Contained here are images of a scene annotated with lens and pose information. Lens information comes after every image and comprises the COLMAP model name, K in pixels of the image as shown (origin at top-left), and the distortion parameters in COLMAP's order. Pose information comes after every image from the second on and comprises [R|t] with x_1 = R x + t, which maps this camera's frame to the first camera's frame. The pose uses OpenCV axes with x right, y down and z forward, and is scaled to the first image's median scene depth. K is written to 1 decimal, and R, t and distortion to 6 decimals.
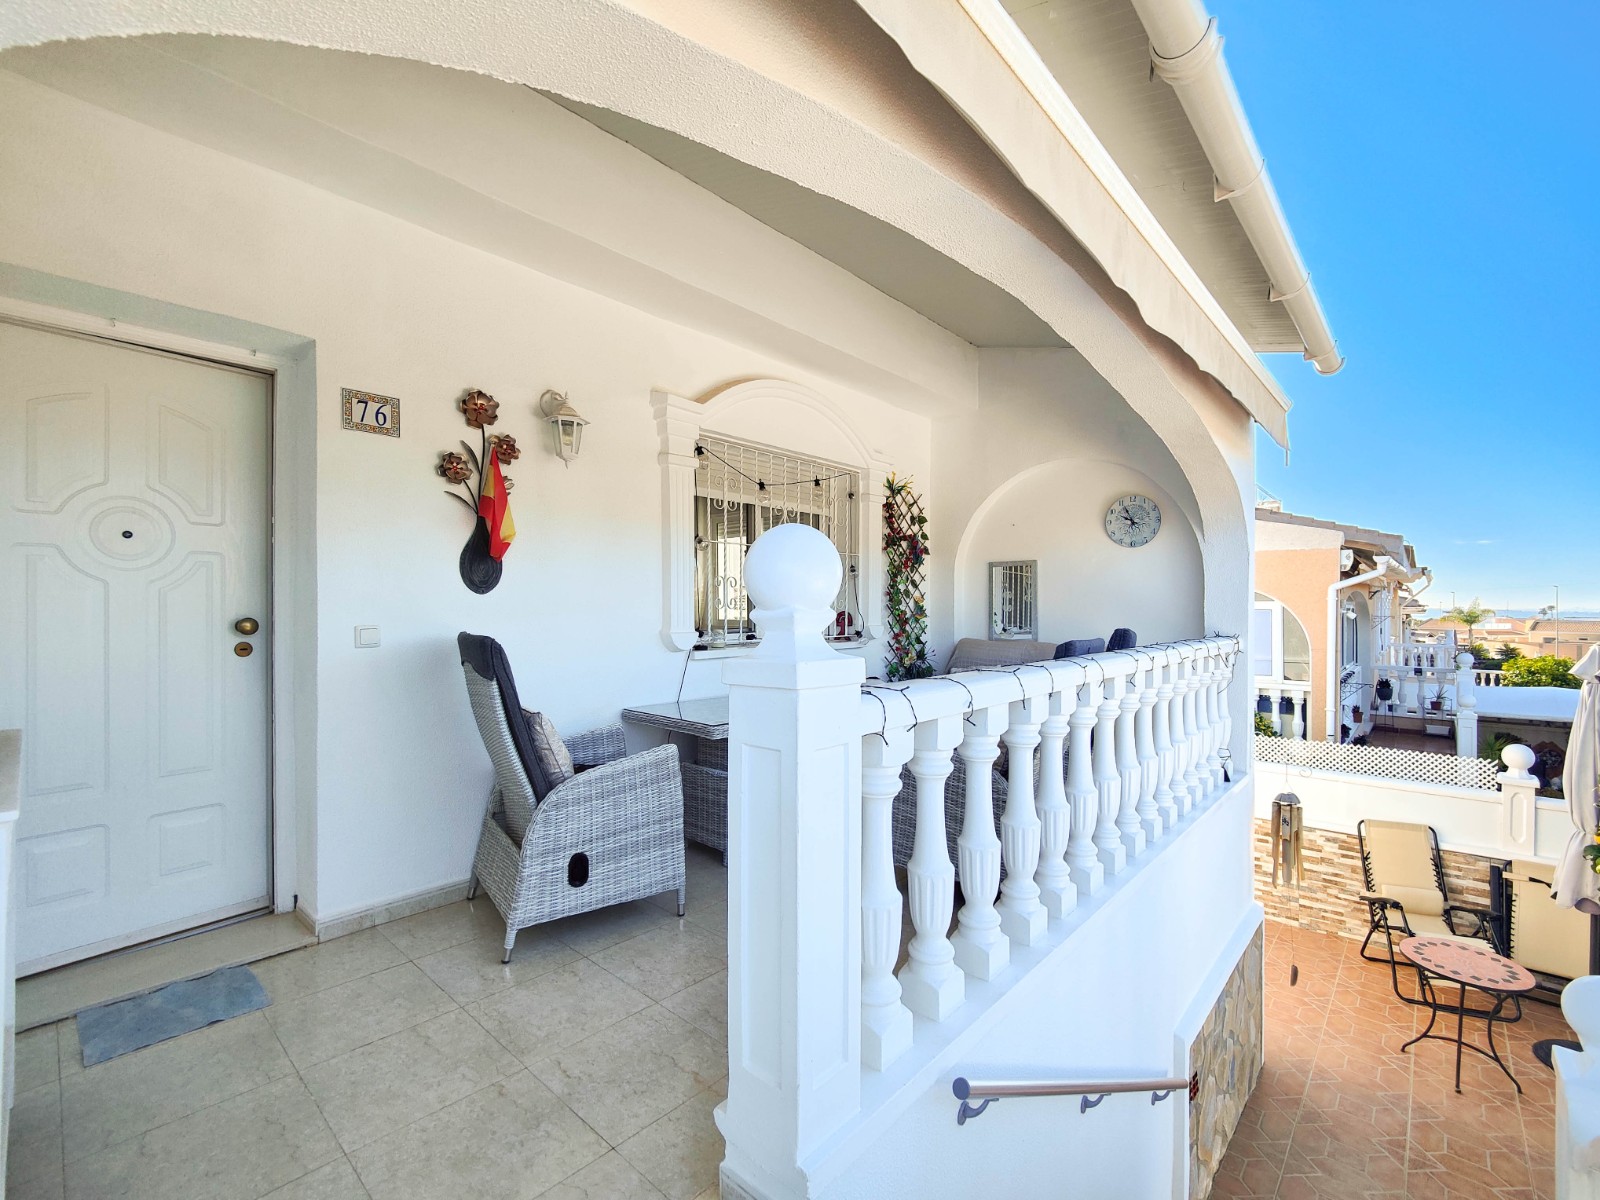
lens RADIAL K [[699.2, 0, 802.5], [0, 699.2, 607.1], [0, 0, 1]] dist [0.021146, -0.019017]
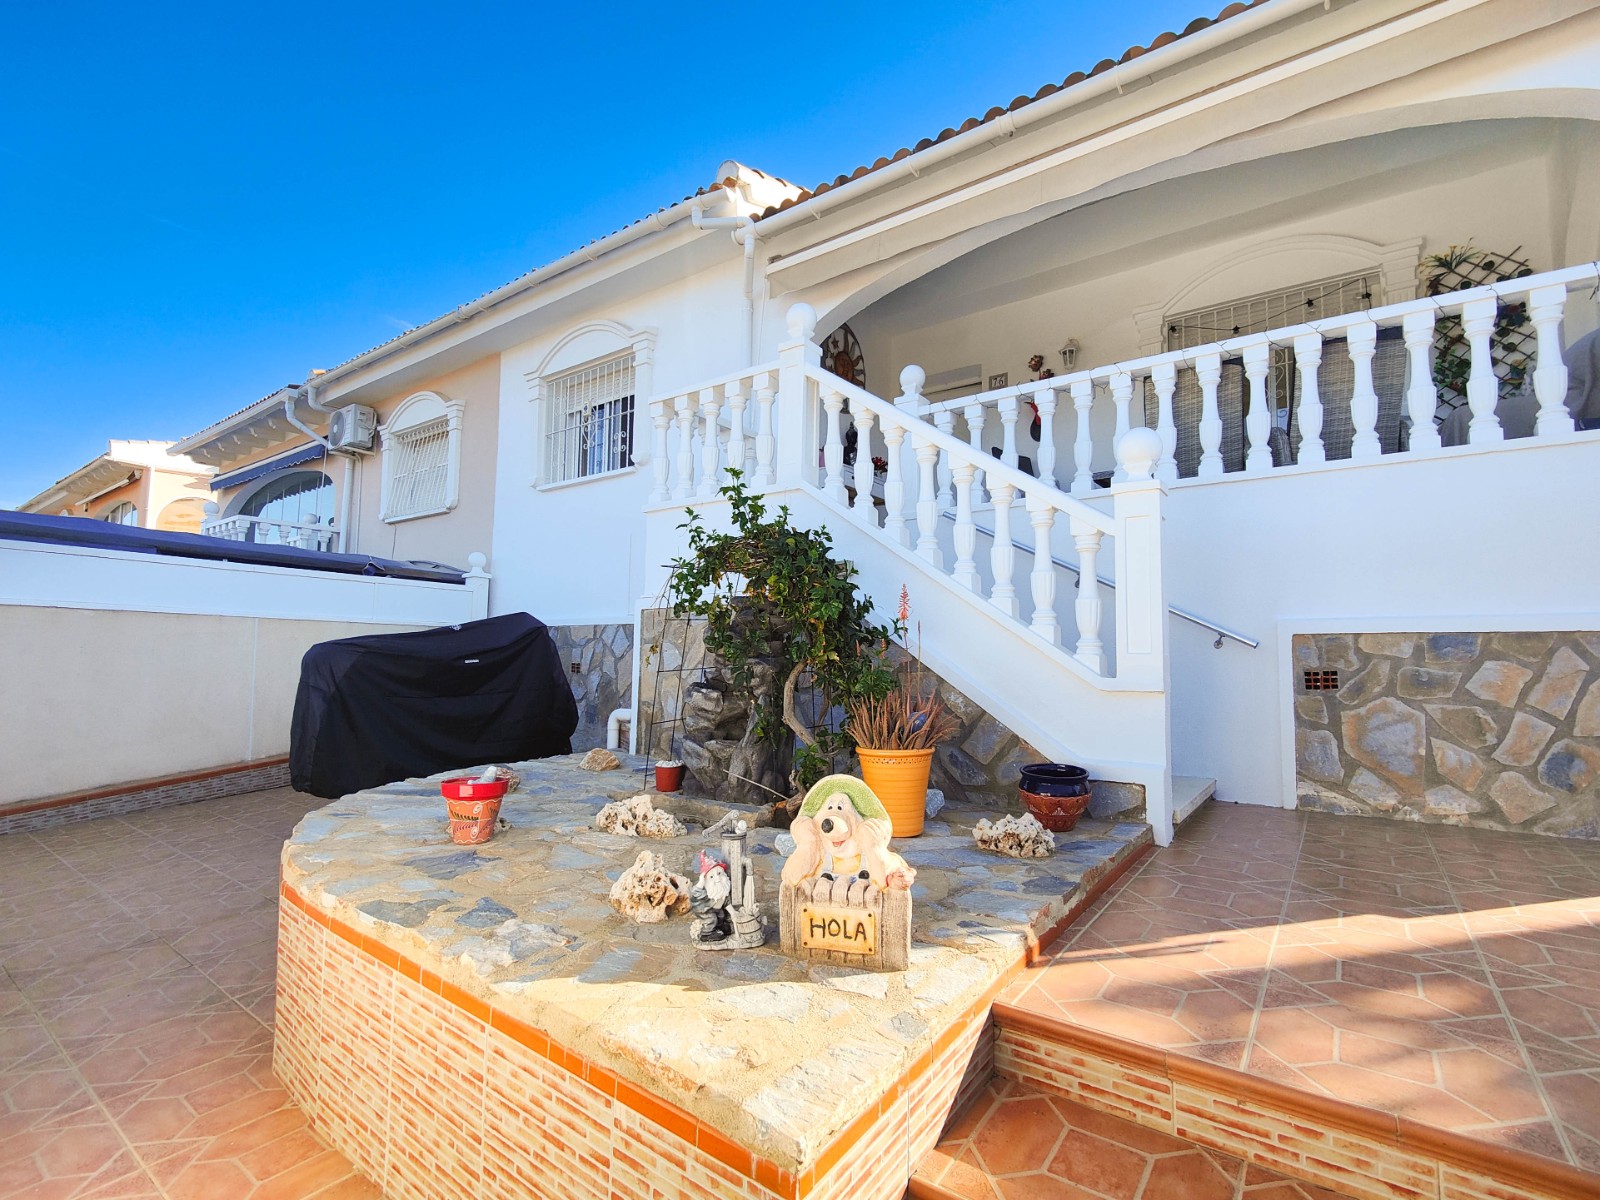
lens RADIAL K [[748.0, 0, 802.6], [0, 748.0, 604.5], [0, 0, 1]] dist [0.032212, -0.024568]
pose [[0.103733, -0.073642, -0.991875, 1.014632], [-0.013228, 0.997065, -0.075411, 0.386775], [0.994517, 0.020943, 0.102454, 0.001249]]
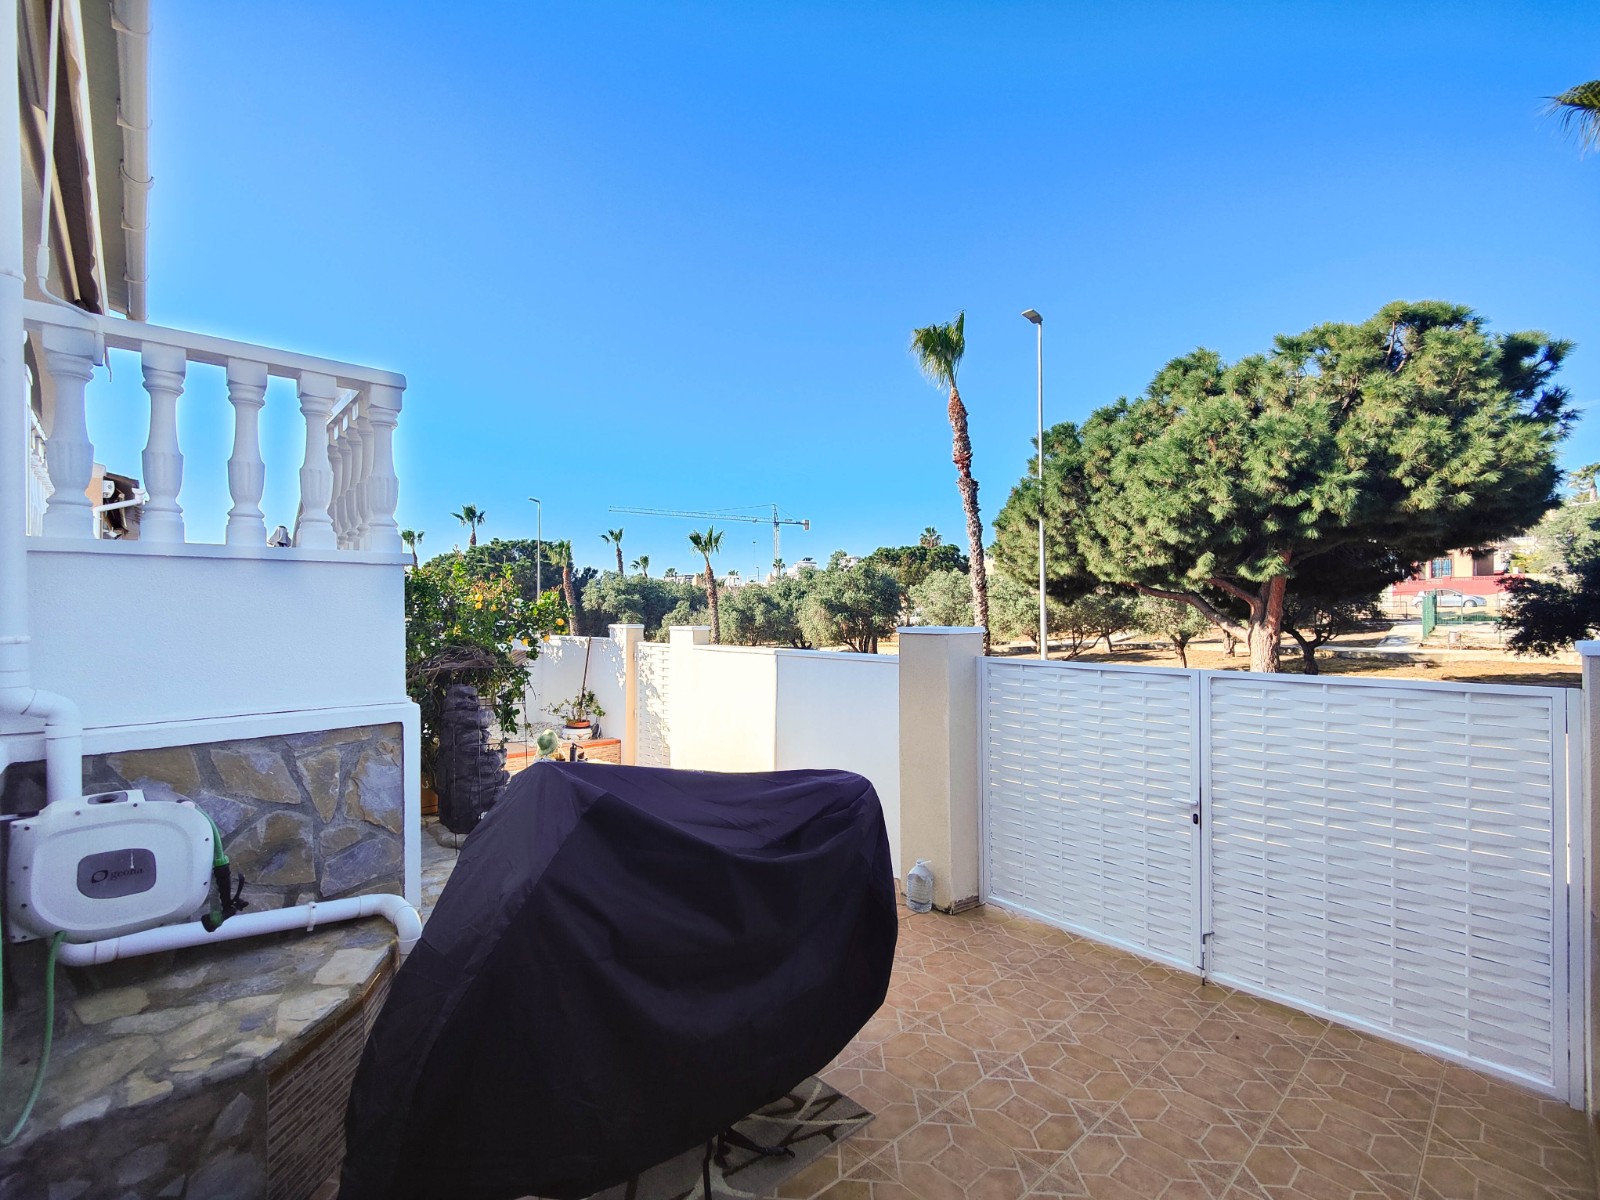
lens RADIAL K [[693.1, 0, 808.7], [0, 693.1, 603.3], [0, 0, 1]] dist [0.022100, -0.019474]
pose [[0.070356, 0.005042, 0.997509, -0.545837], [0.007929, 0.999953, -0.005613, 0.229629], [-0.997490, 0.008304, 0.070313, -0.479620]]
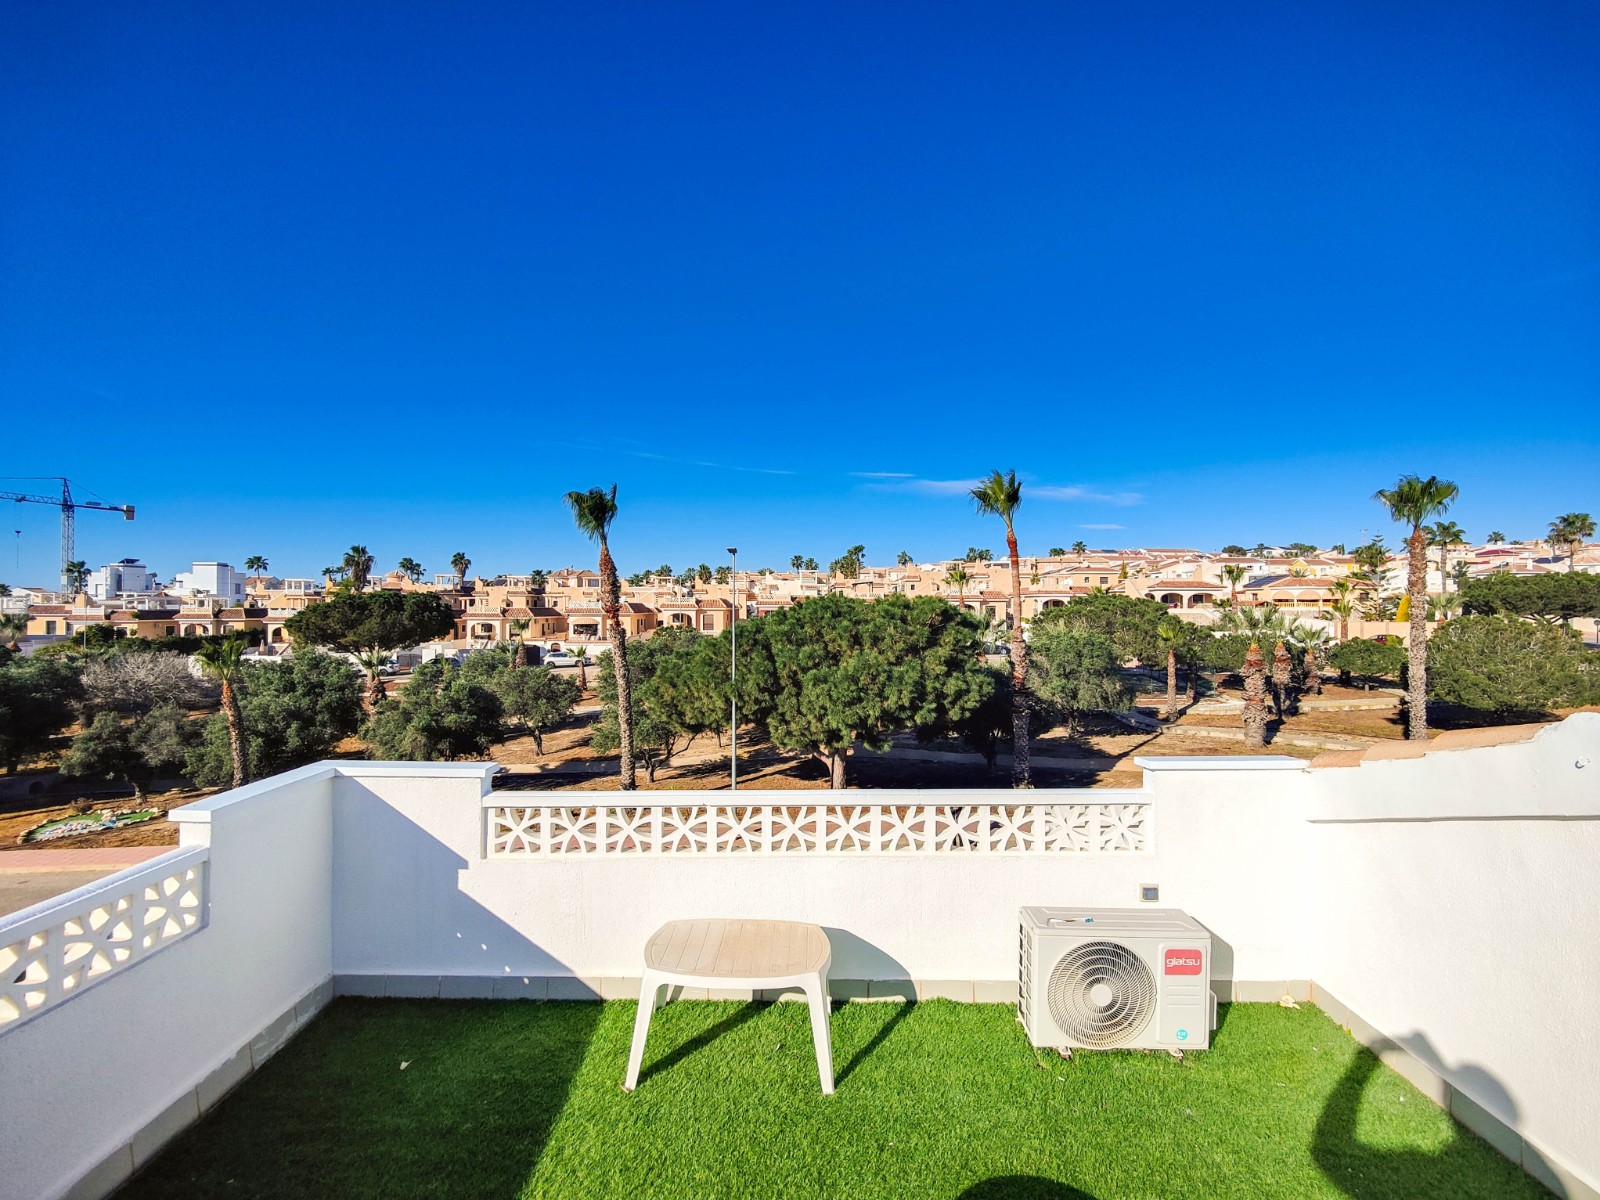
lens RADIAL K [[695.1, 0, 805.8], [0, 695.1, 598.0], [0, 0, 1]] dist [0.020628, -0.017648]
pose [[-0.678783, 0.004761, 0.734323, -0.716710], [-0.001241, 0.999970, -0.007631, -0.715483], [-0.734337, -0.006091, -0.678757, 1.178465]]
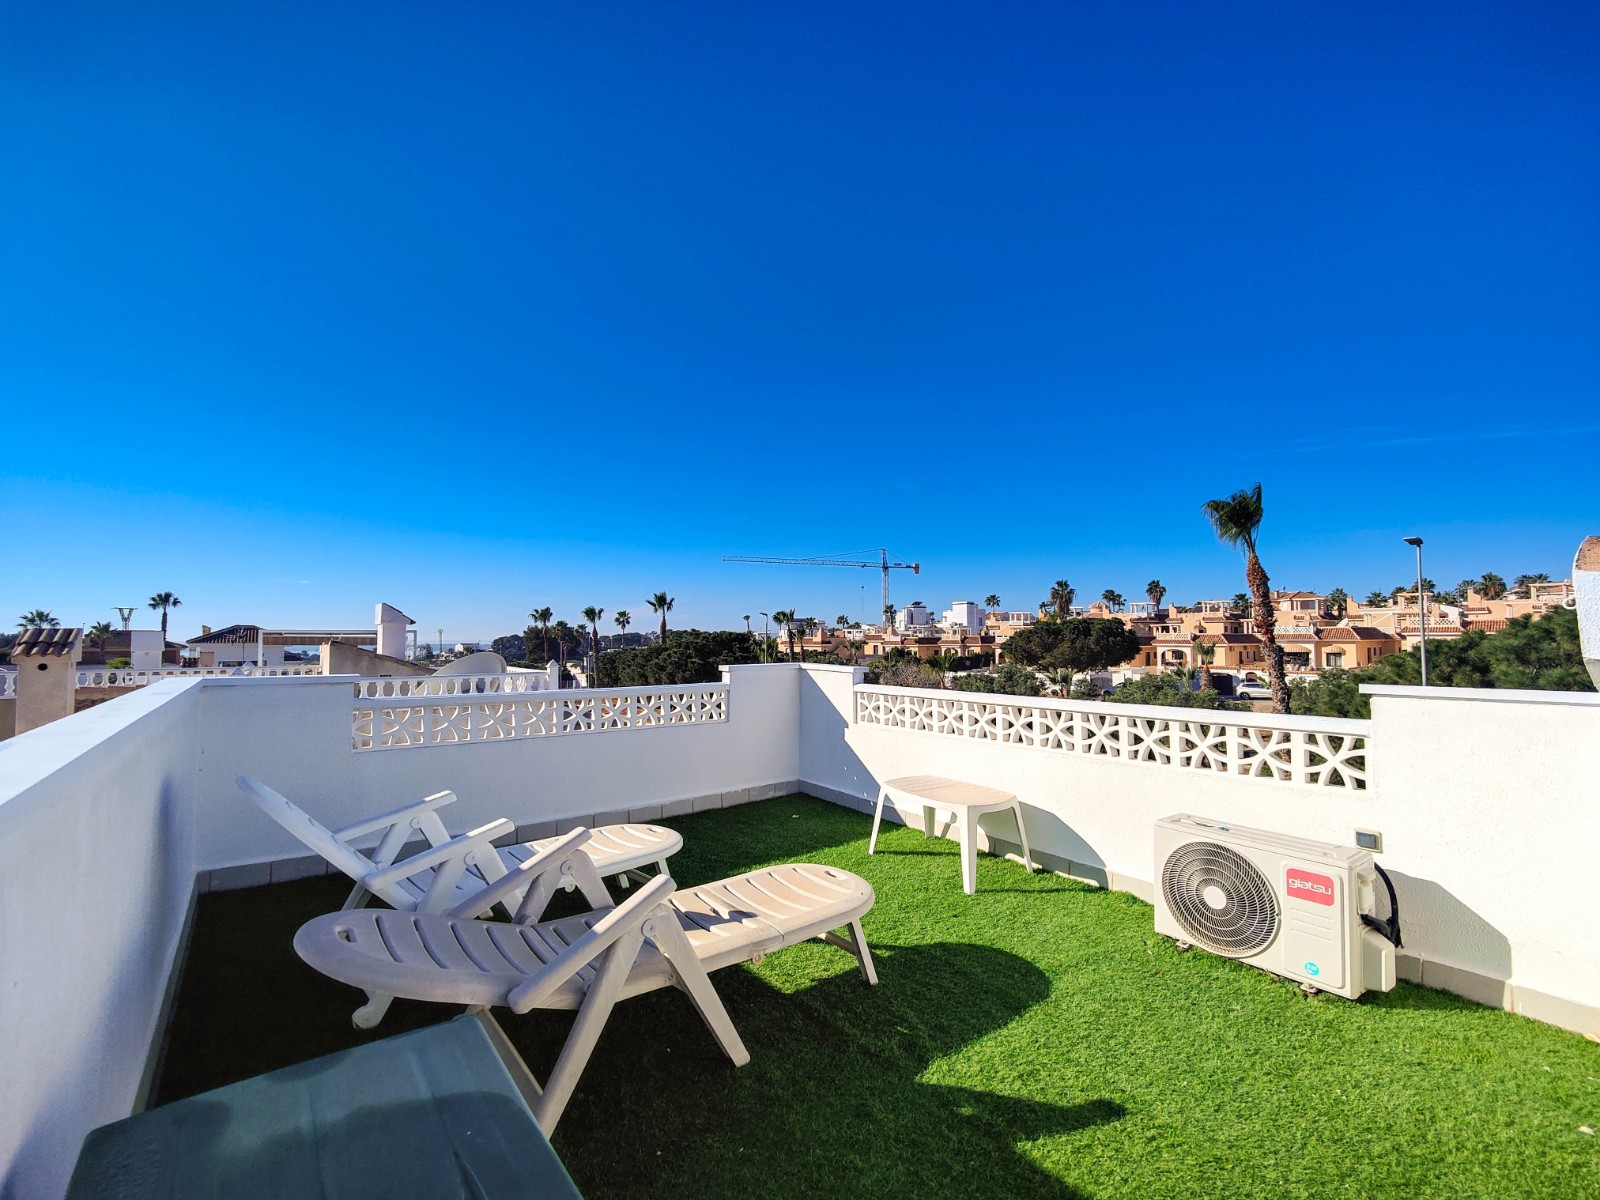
lens RADIAL K [[699.2, 0, 802.5], [0, 699.2, 607.1], [0, 0, 1]] dist [0.021146, -0.019017]
pose [[0.195523, 0.039387, 0.979908, -1.078115], [0.005911, 0.999128, -0.041339, -0.611831], [-0.980681, 0.013875, 0.195120, 0.835064]]
